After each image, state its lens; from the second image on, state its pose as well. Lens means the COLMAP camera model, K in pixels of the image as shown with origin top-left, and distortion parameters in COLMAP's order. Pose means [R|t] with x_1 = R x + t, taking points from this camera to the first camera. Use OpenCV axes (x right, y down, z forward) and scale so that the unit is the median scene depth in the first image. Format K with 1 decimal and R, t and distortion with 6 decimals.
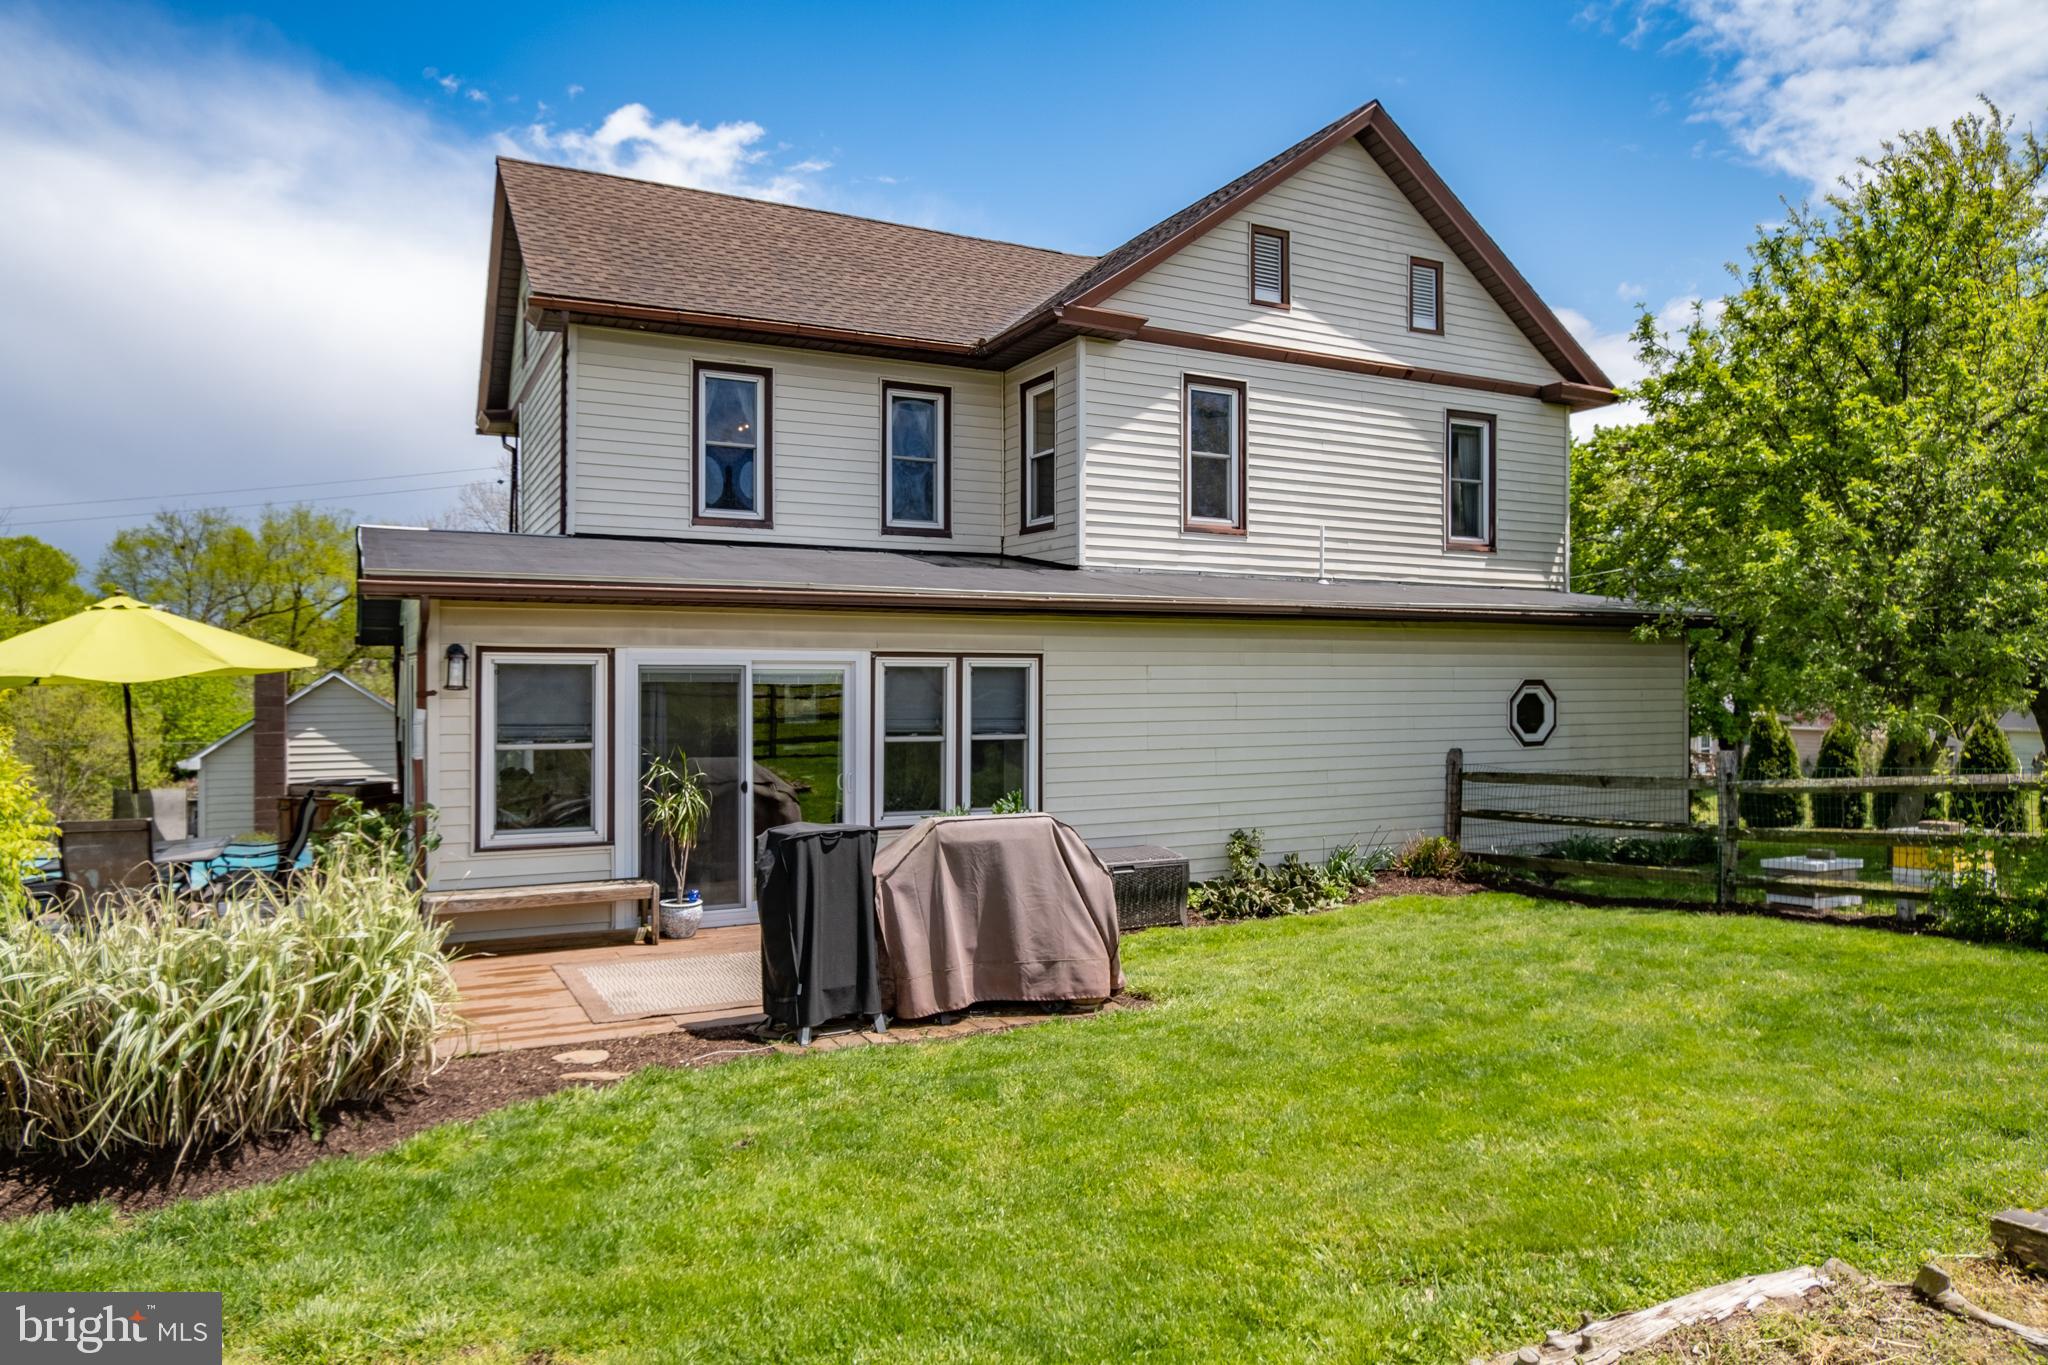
lens RADIAL K [[1312.8, 0, 1024.0], [0, 1312.8, 682.5], [0, 0, 1]] dist [-0.001394, 0.000172]
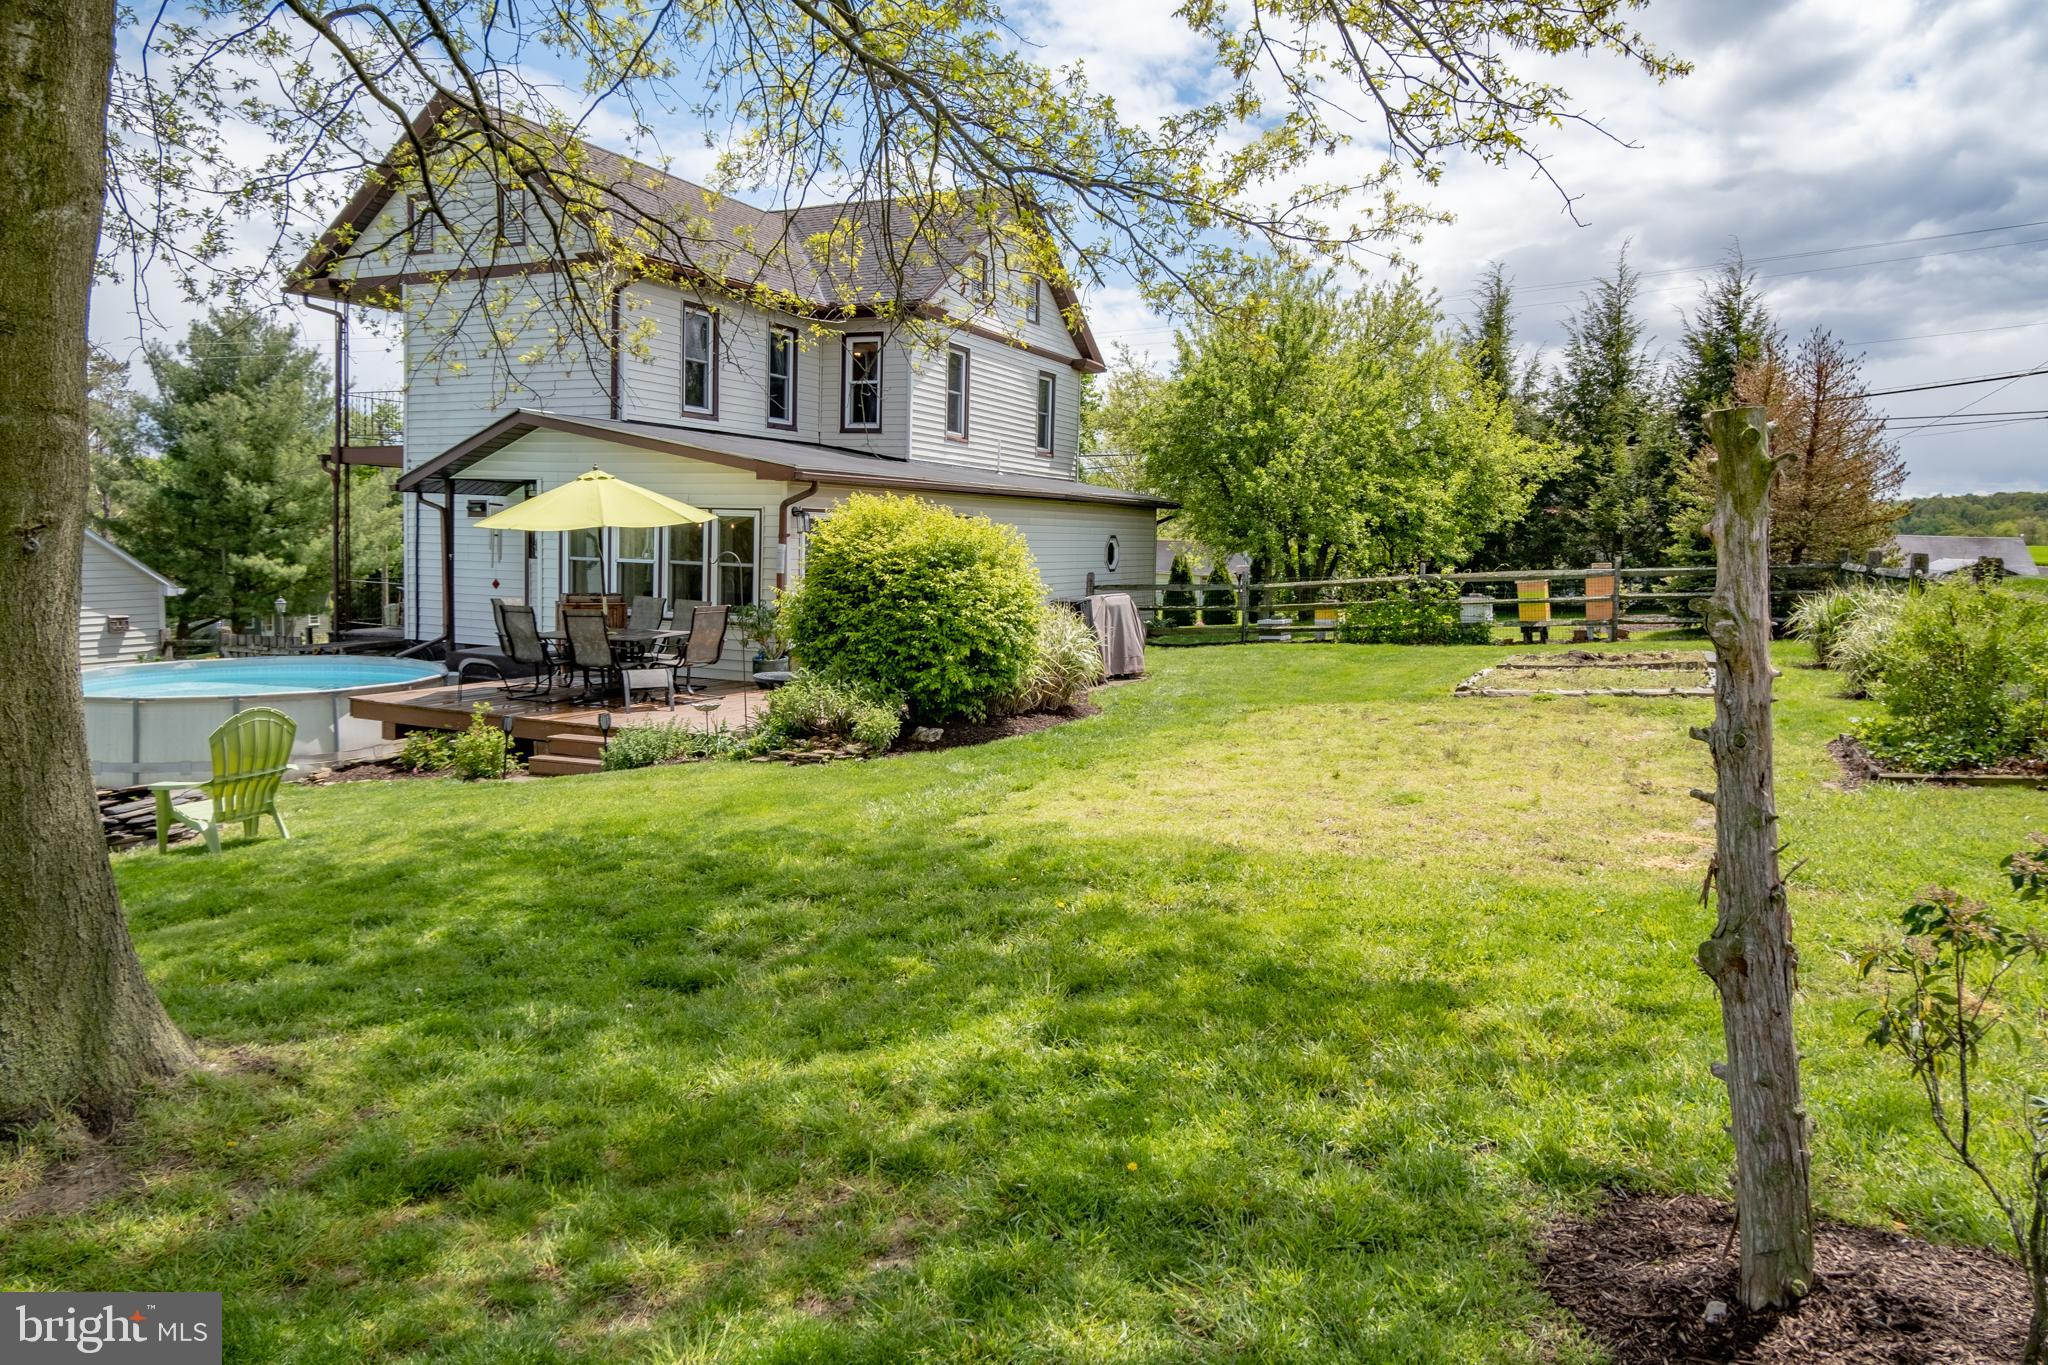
lens RADIAL K [[1316.6, 0, 1029.9], [0, 1316.6, 620.2], [0, 0, 1]] dist [-0.015368, 0.000521]
pose [[0.768797, -0.027955, 0.638882, -0.835869], [-0.021011, 0.997401, 0.068925, -0.006372], [-0.639148, -0.066413, 0.766211, -0.326342]]
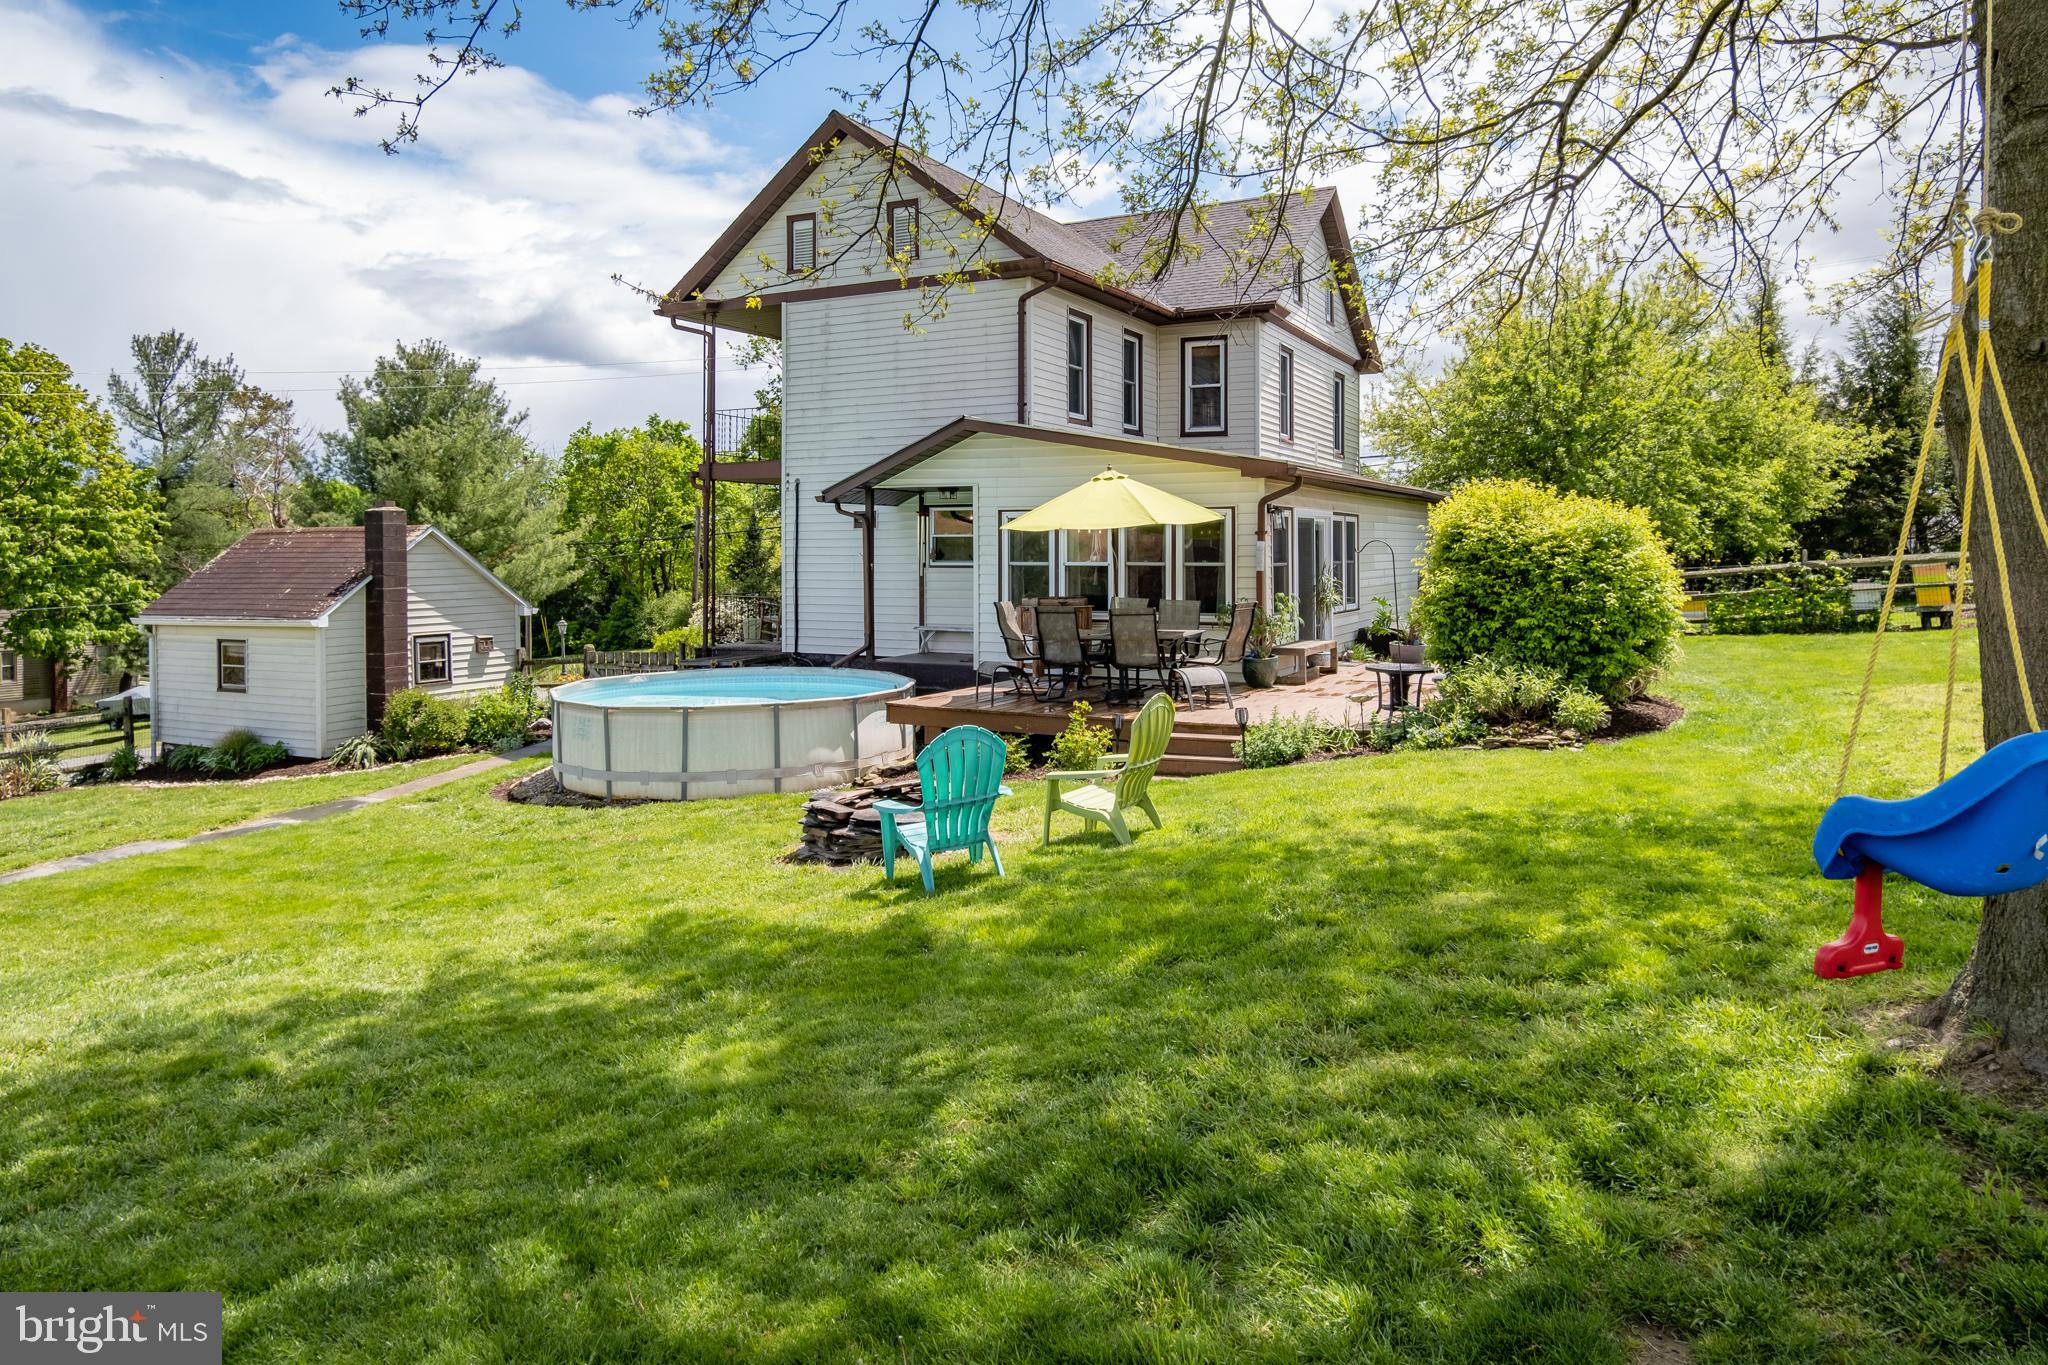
lens RADIAL K [[1317.4, 0, 1018.5], [0, 1317.4, 552.6], [0, 0, 1]] dist [-0.004003, -0.000579]
pose [[0.798499, -0.007929, 0.601945, -1.104271], [0.005913, 0.999968, 0.005328, 0.012336], [-0.601968, -0.000695, 0.798520, -0.105248]]
